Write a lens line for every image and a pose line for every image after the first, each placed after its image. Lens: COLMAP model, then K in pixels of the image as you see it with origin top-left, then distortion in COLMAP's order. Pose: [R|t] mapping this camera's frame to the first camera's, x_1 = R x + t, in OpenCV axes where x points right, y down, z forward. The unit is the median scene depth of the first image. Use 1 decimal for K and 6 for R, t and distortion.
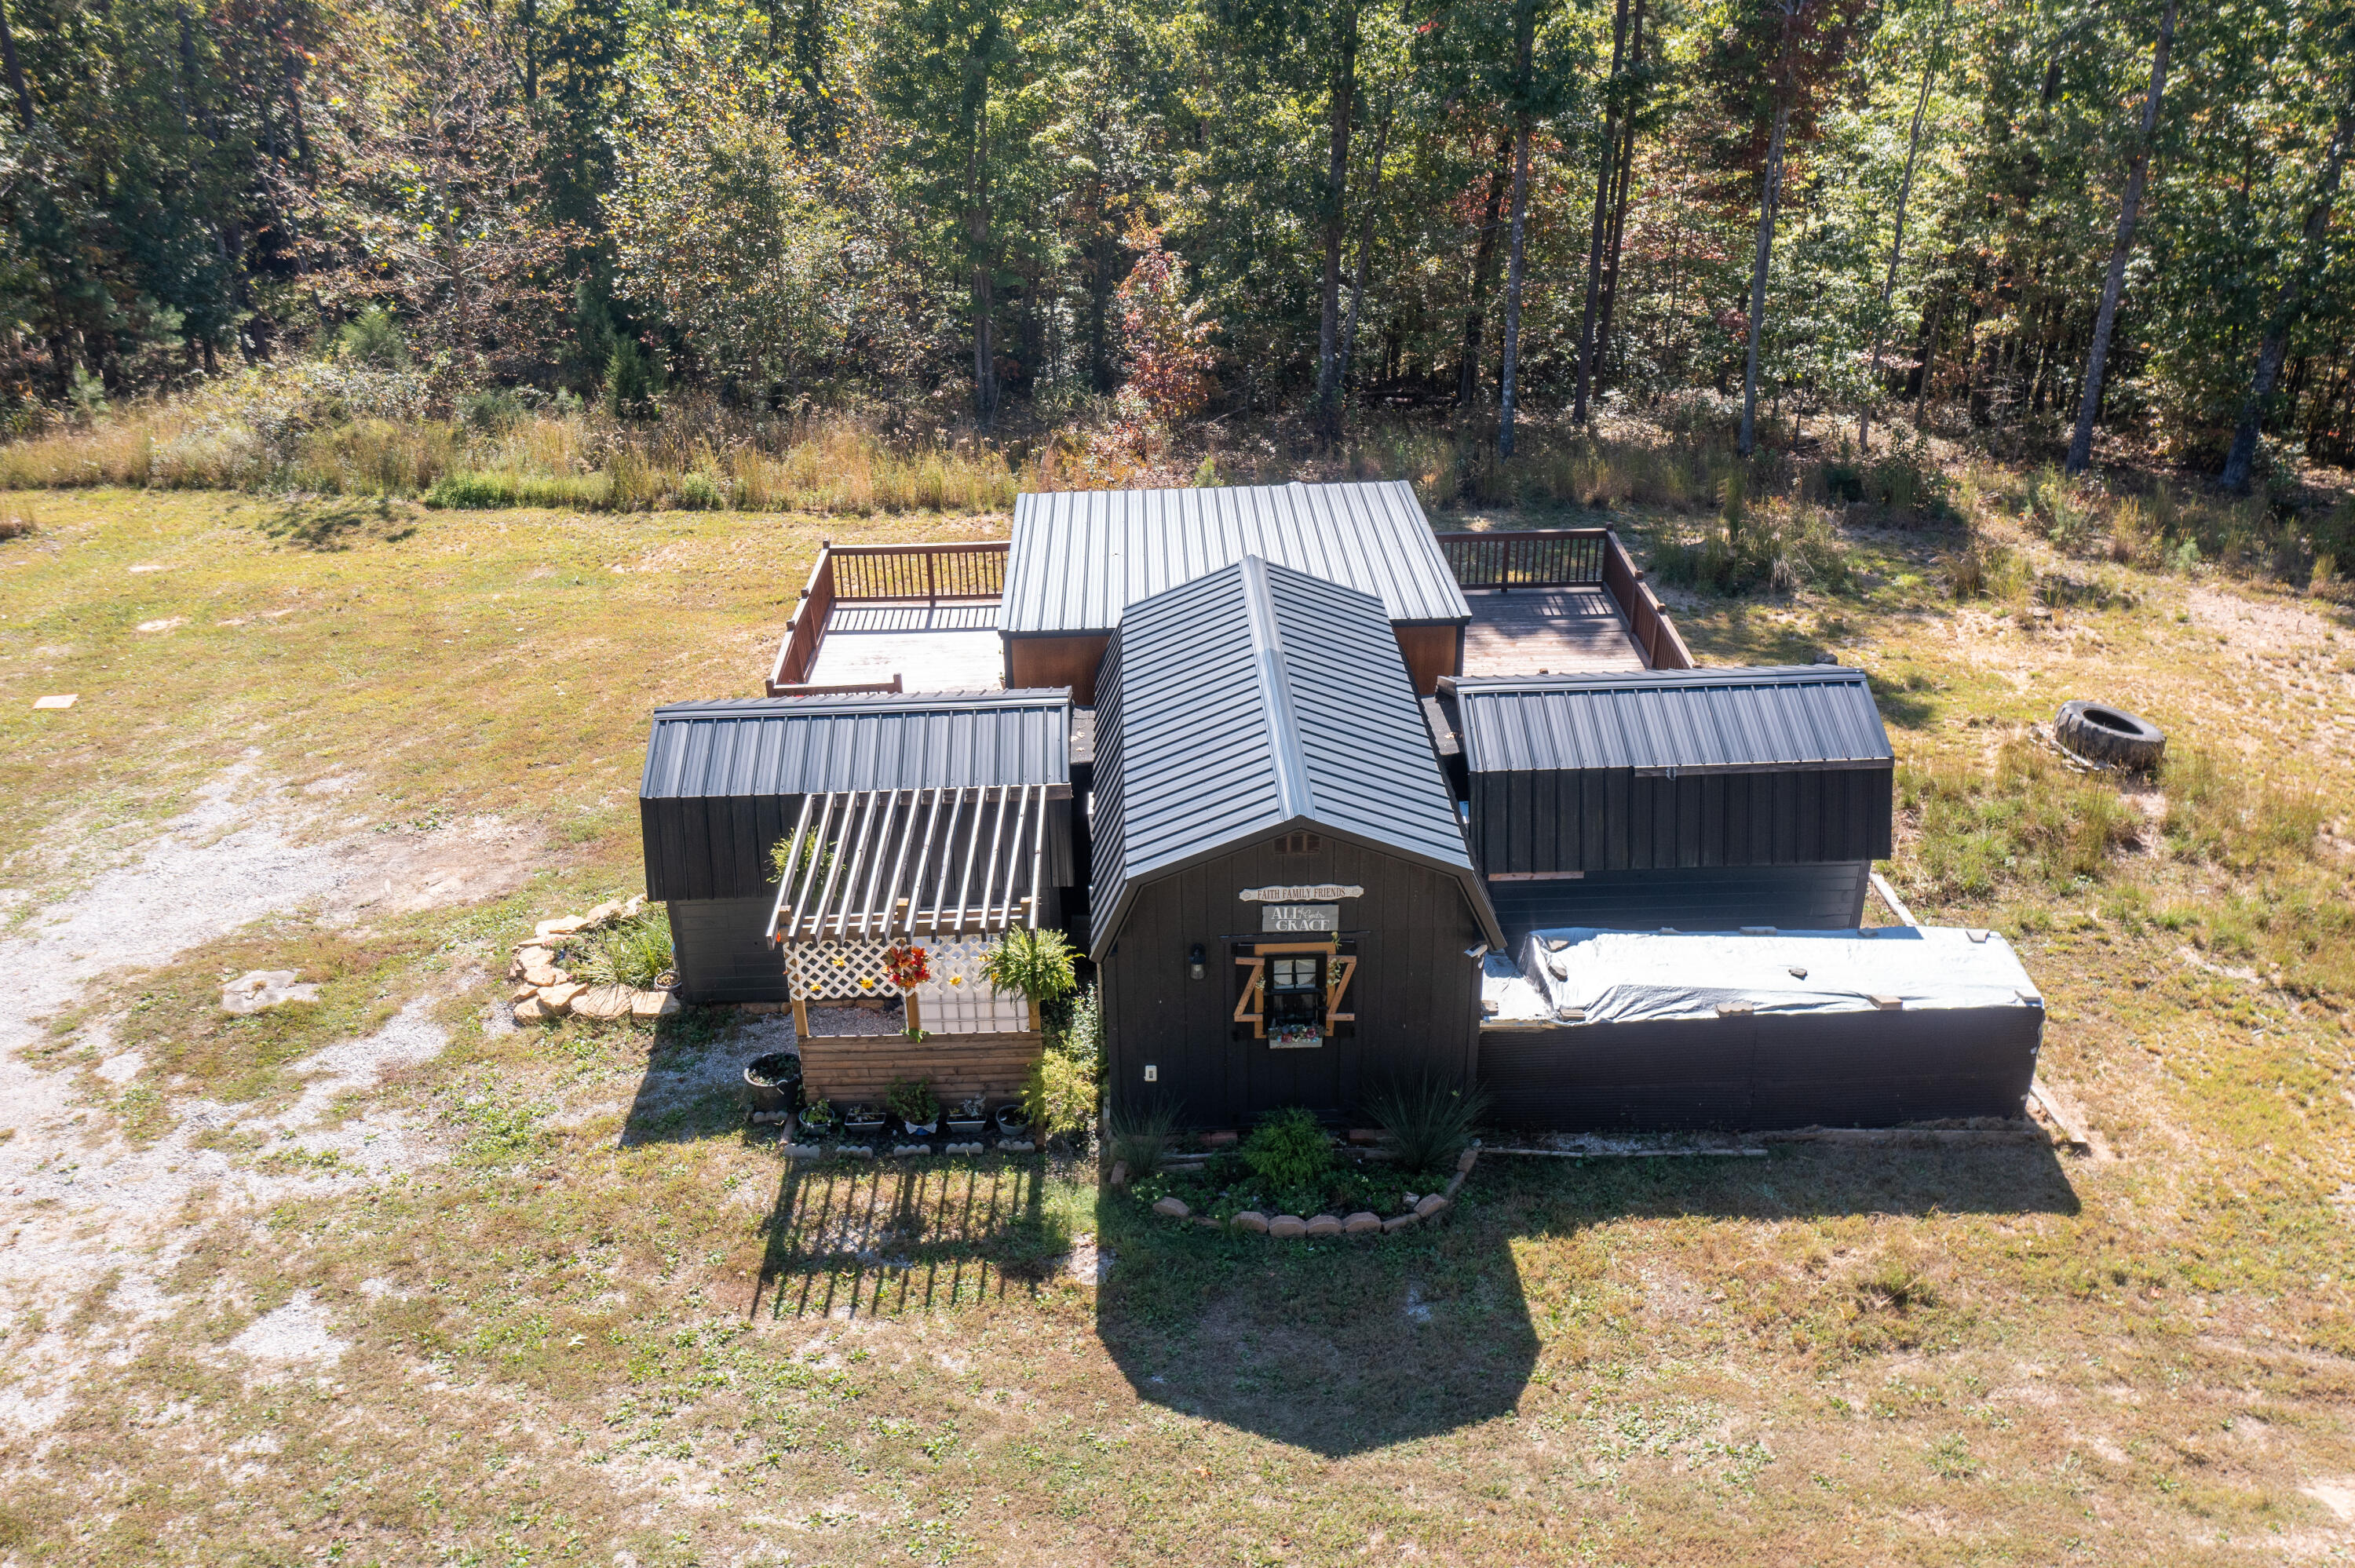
lens RADIAL K [[1875.0, 0, 1170.1], [0, 1875.0, 776.9], [0, 0, 1]] dist [-0.007702, 0.001647]
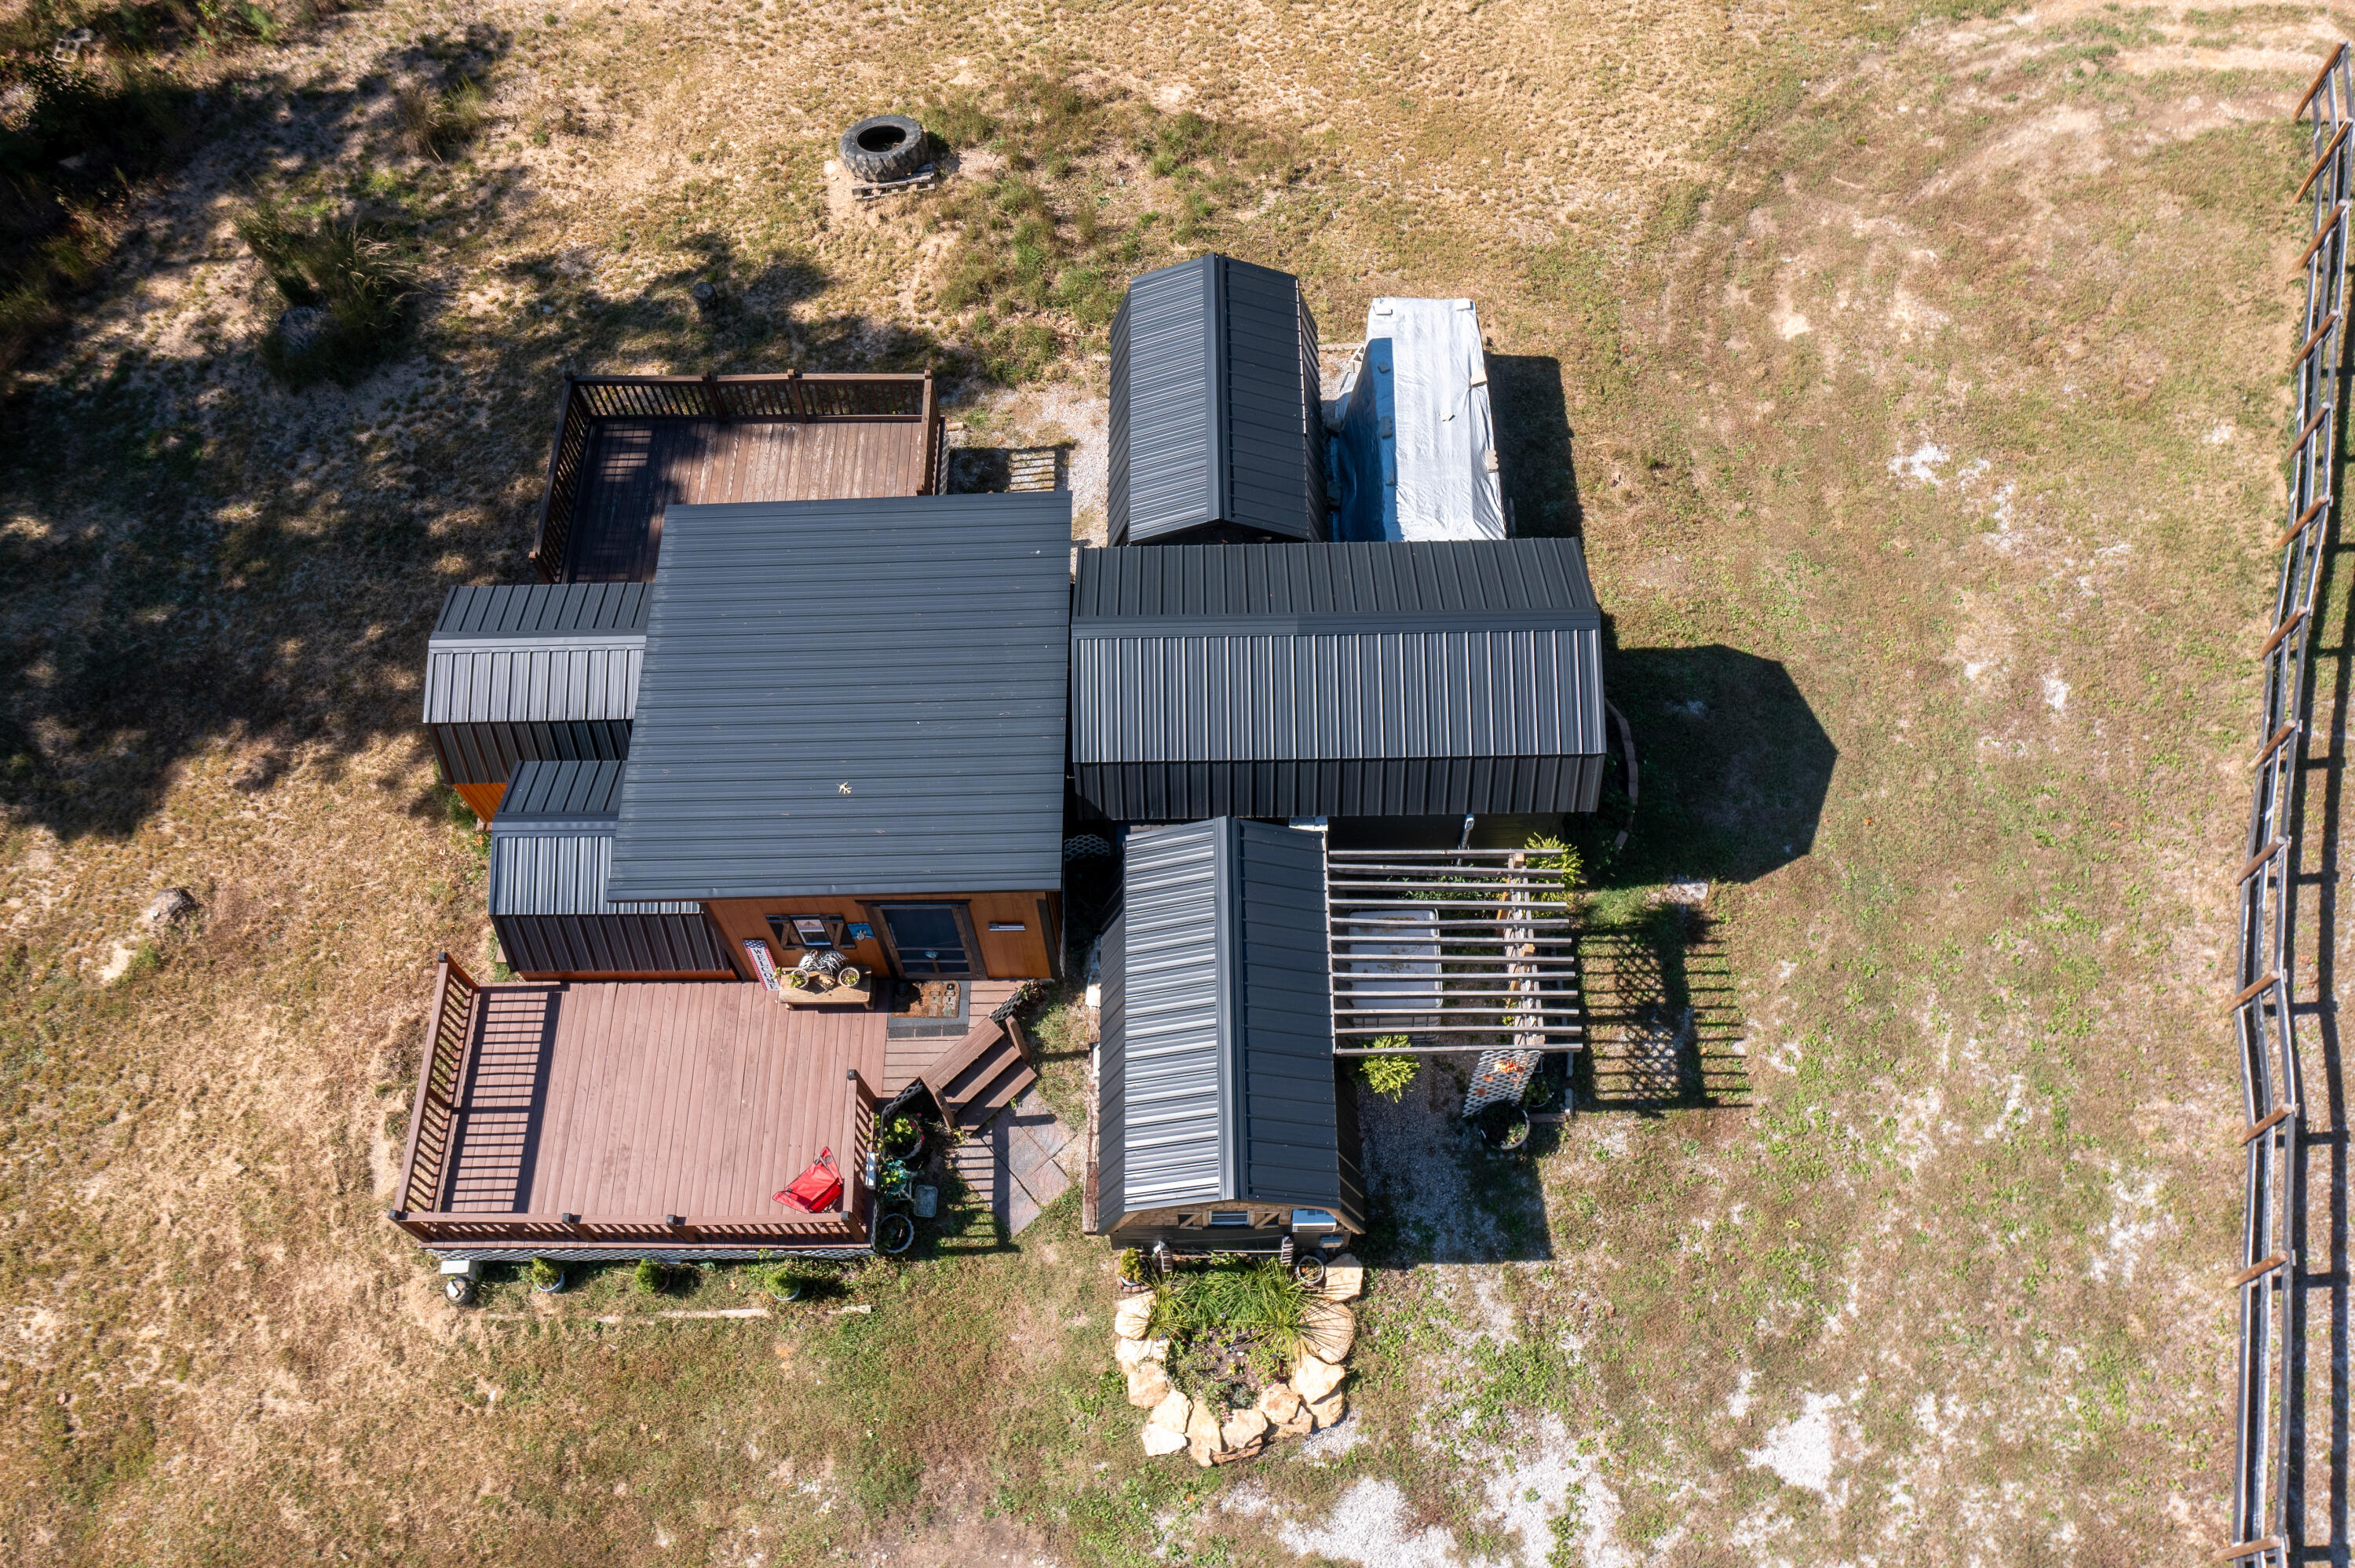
lens RADIAL K [[1920.8, 0, 1172.9], [0, 1920.8, 746.6], [0, 0, 1]] dist [-0.005058, 0.000108]
pose [[0.018965, -0.862954, 0.504926, -0.697368], [0.486365, 0.449199, 0.749446, -1.085989], [-0.873550, 0.231365, 0.428230, 0.663796]]
